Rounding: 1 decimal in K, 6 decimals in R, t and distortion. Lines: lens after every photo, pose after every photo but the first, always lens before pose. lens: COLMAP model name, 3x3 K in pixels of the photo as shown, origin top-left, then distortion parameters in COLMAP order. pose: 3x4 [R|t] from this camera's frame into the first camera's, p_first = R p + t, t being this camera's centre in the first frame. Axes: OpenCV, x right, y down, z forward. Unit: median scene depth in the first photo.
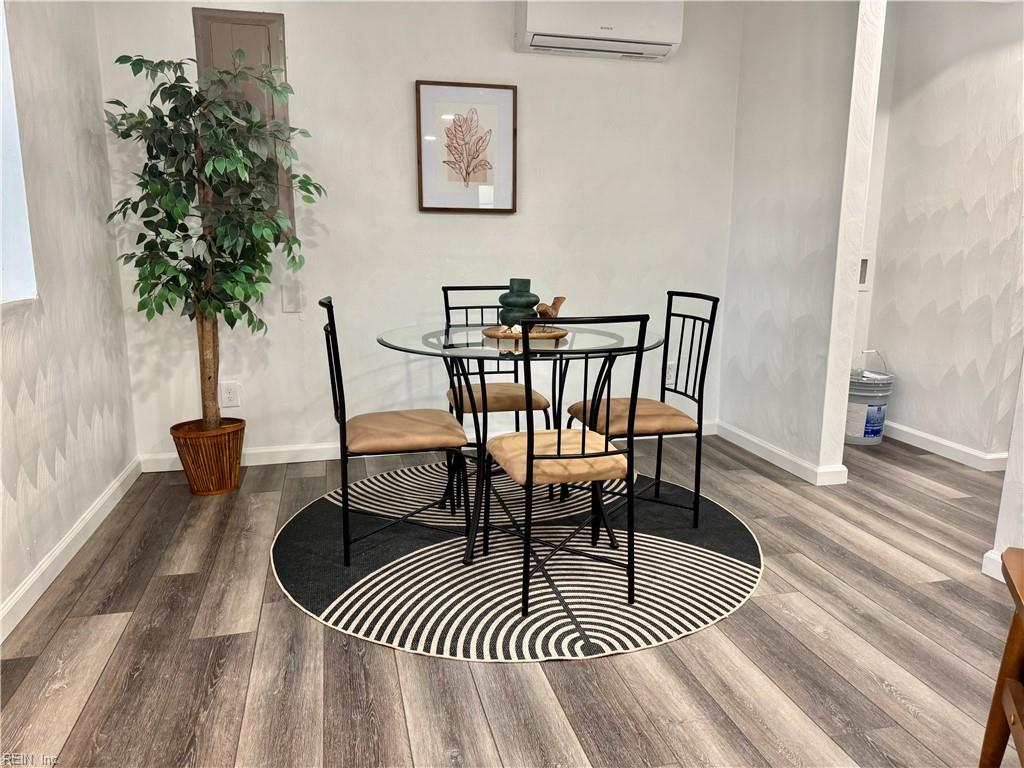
lens RADIAL K [[726.4, 0, 512.0], [0, 726.4, 384.0], [0, 0, 1]] dist [0.060725, -0.065332]
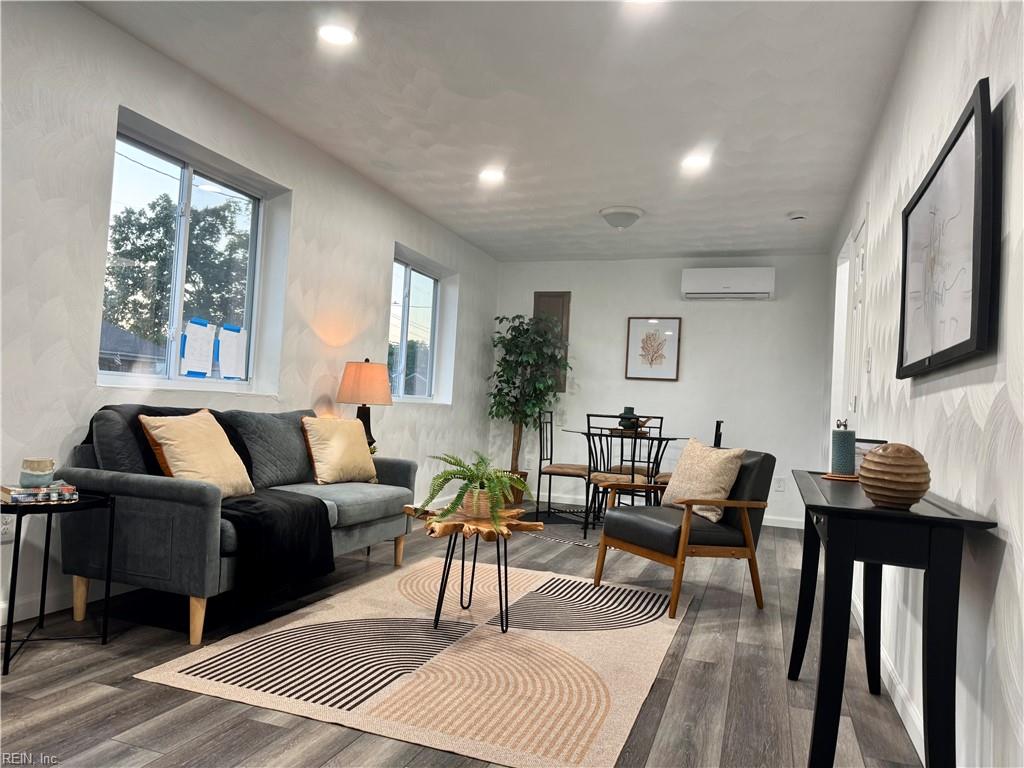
lens RADIAL K [[720.8, 0, 509.4], [0, 720.8, 379.2], [0, 0, 1]] dist [0.133103, -0.195212]
pose [[0.835087, 0.019270, -0.549780, 0.829300], [-0.155180, 0.967052, -0.201814, 0.246730], [0.527777, 0.253848, 0.810563, -0.893392]]
